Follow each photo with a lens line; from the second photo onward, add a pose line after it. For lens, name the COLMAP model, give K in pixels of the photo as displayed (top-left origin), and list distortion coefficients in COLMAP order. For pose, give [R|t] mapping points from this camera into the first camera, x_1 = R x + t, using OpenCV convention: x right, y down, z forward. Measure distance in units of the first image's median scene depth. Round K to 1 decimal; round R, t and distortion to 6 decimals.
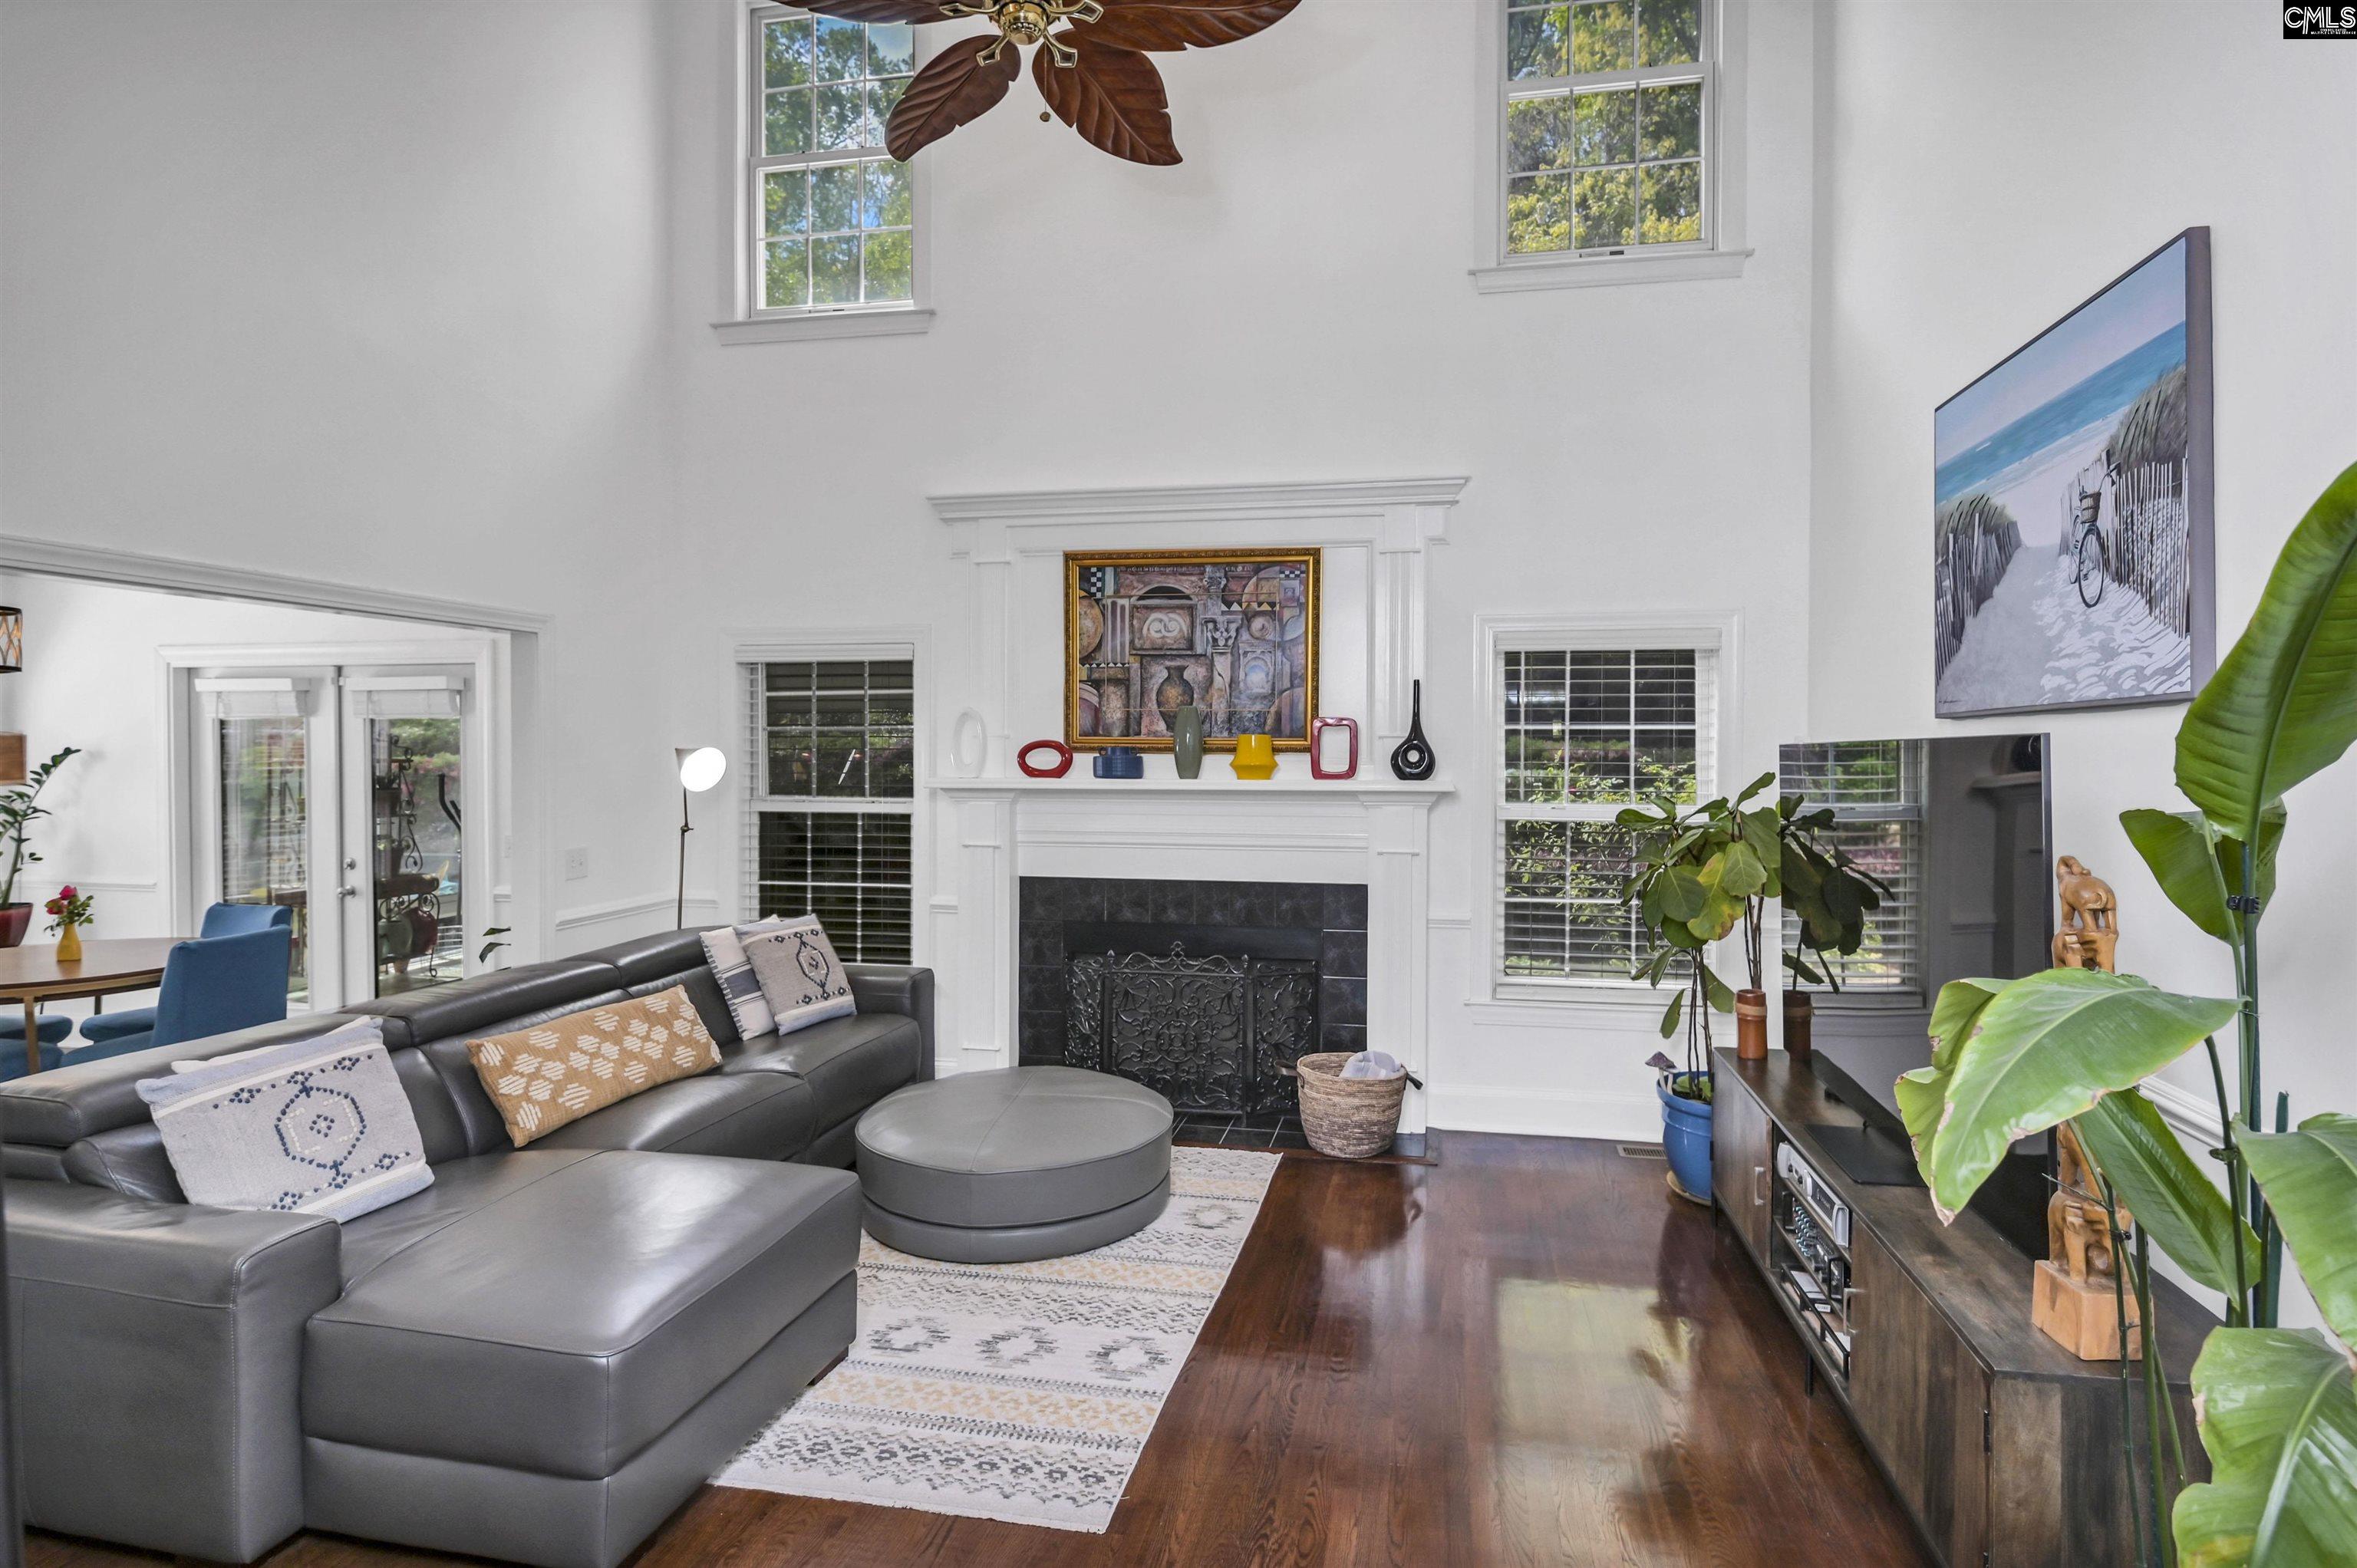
lens RADIAL K [[1198.9, 0, 1183.5], [0, 1198.9, 772.9], [0, 0, 1]] dist [0.025380, -0.003769]
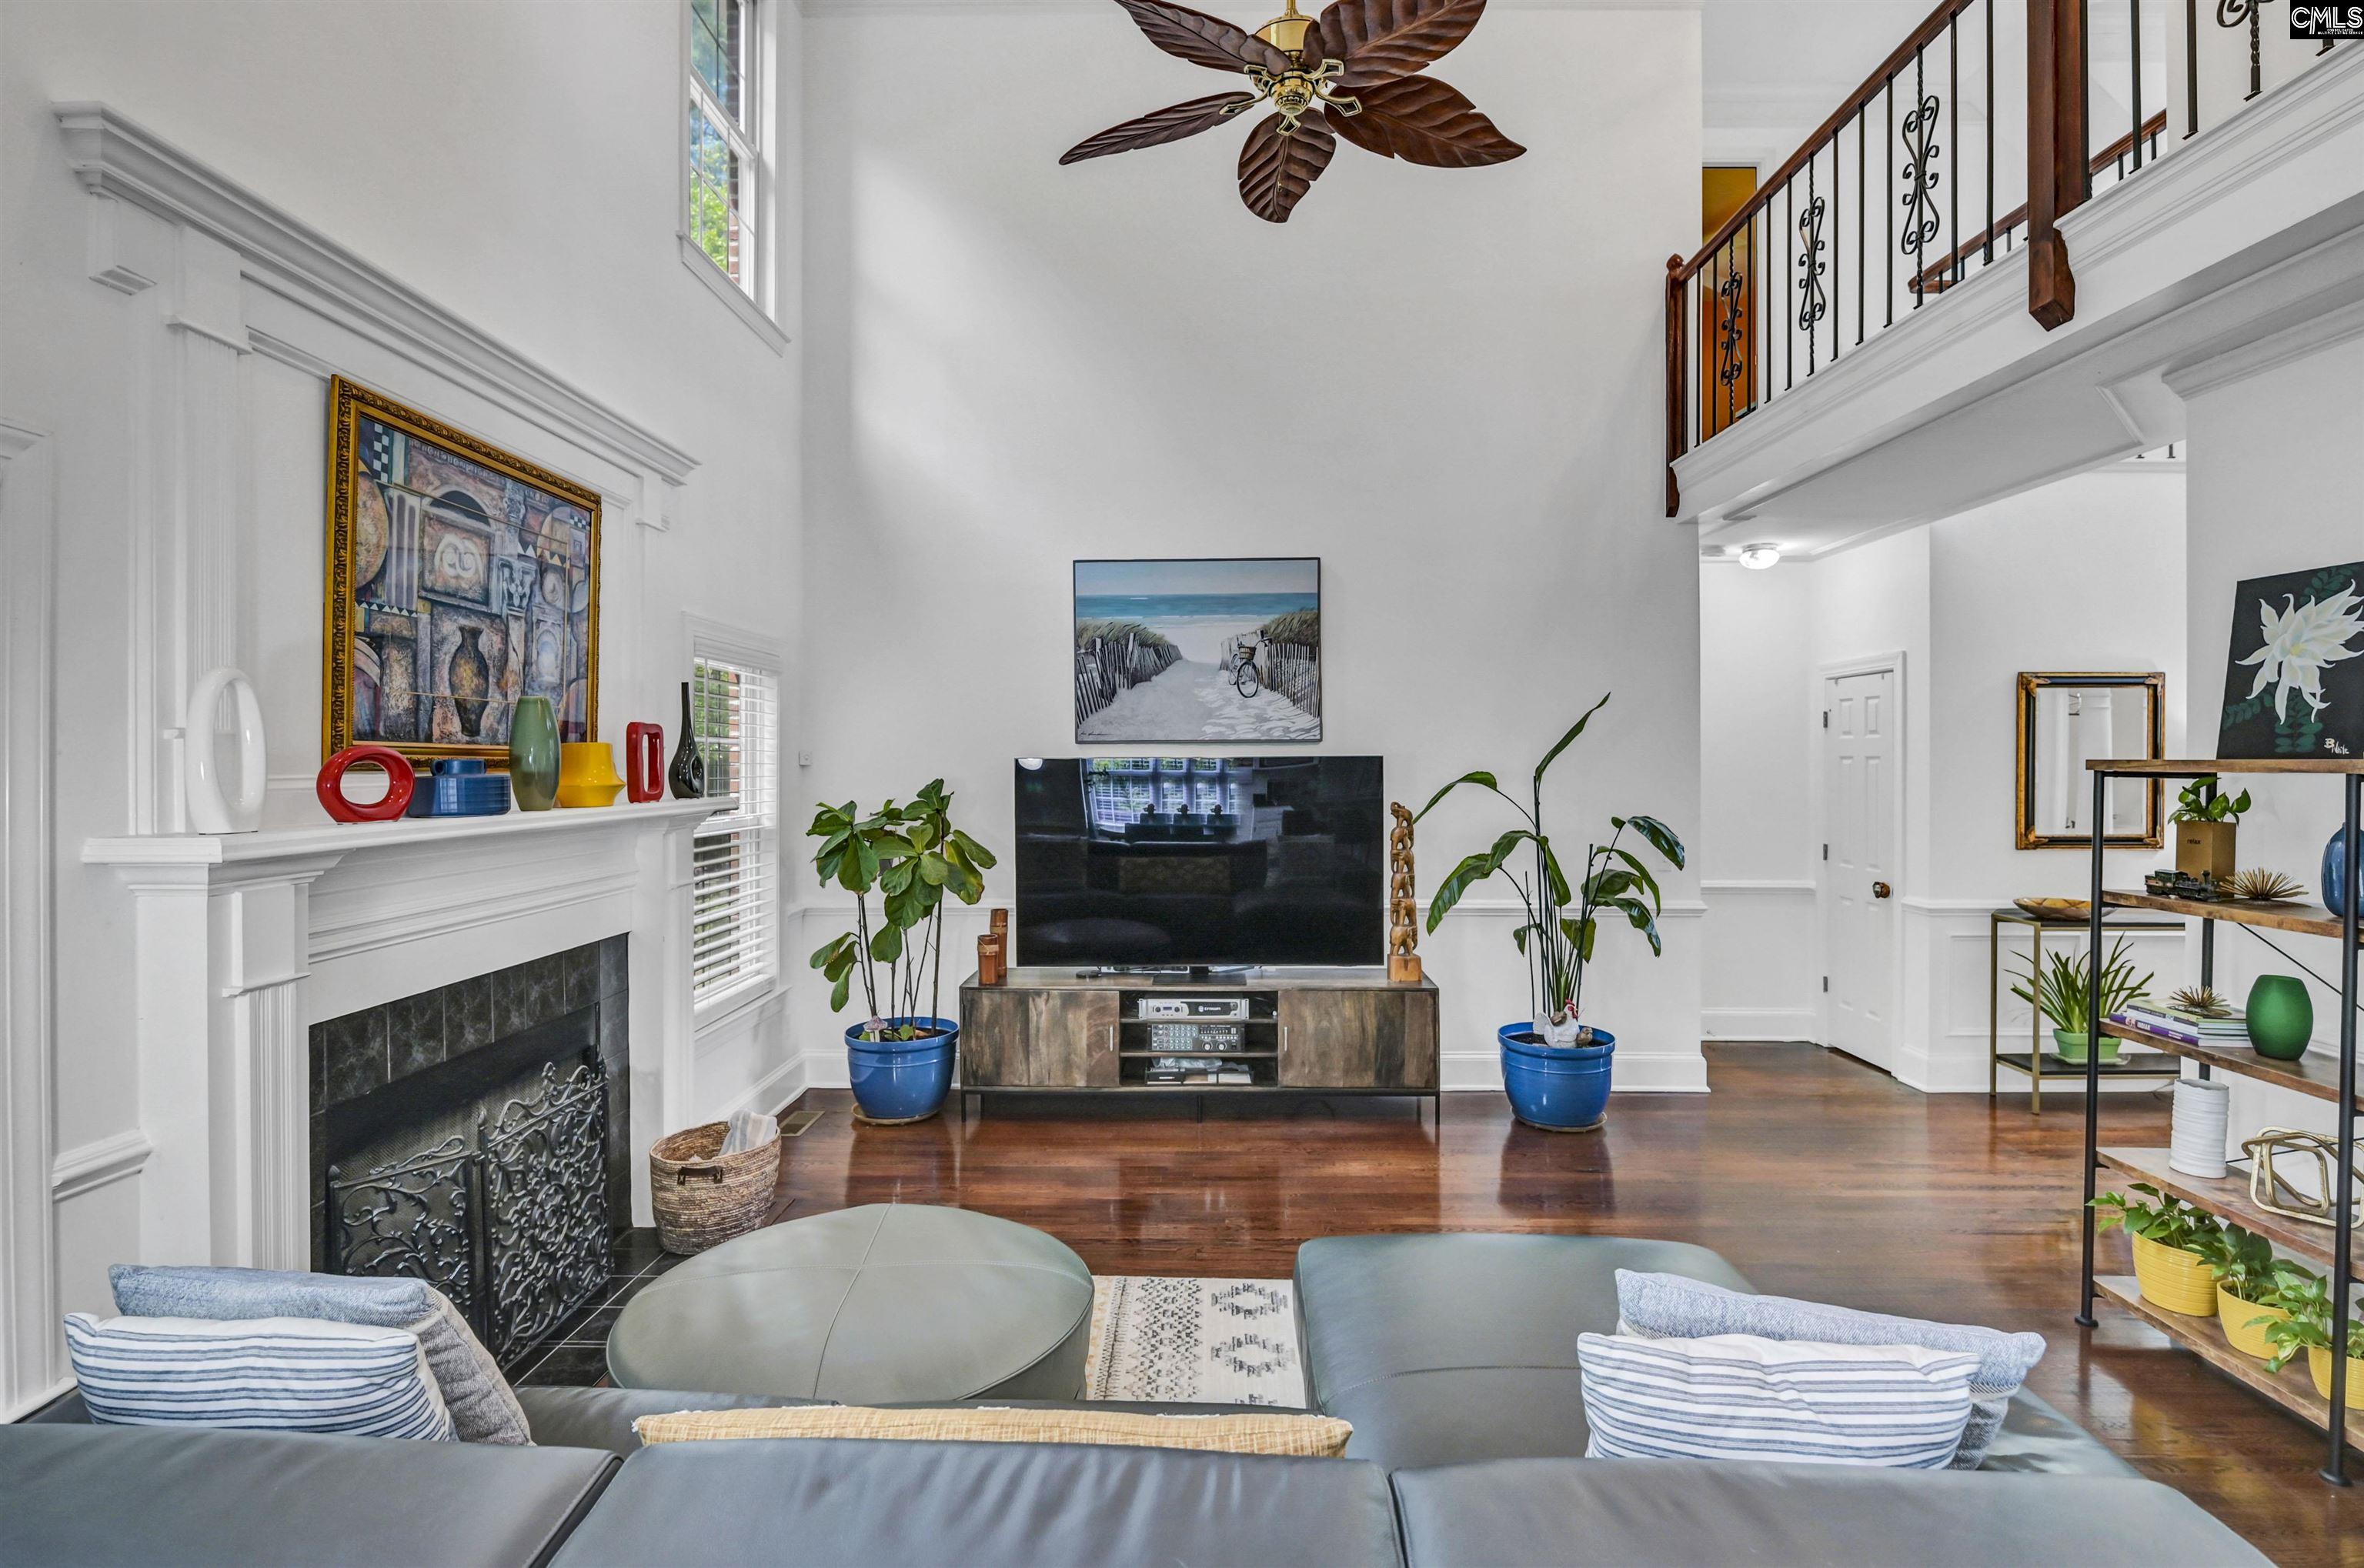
lens RADIAL K [[1202.4, 0, 1188.8], [0, 1202.4, 769.7], [0, 0, 1]] dist [0.025380, -0.003769]
pose [[-0.206288, -0.009780, 0.978442, -0.690834], [0.019519, 0.999710, 0.014108, -0.018400], [-0.978297, 0.022008, -0.206037, 0.775030]]
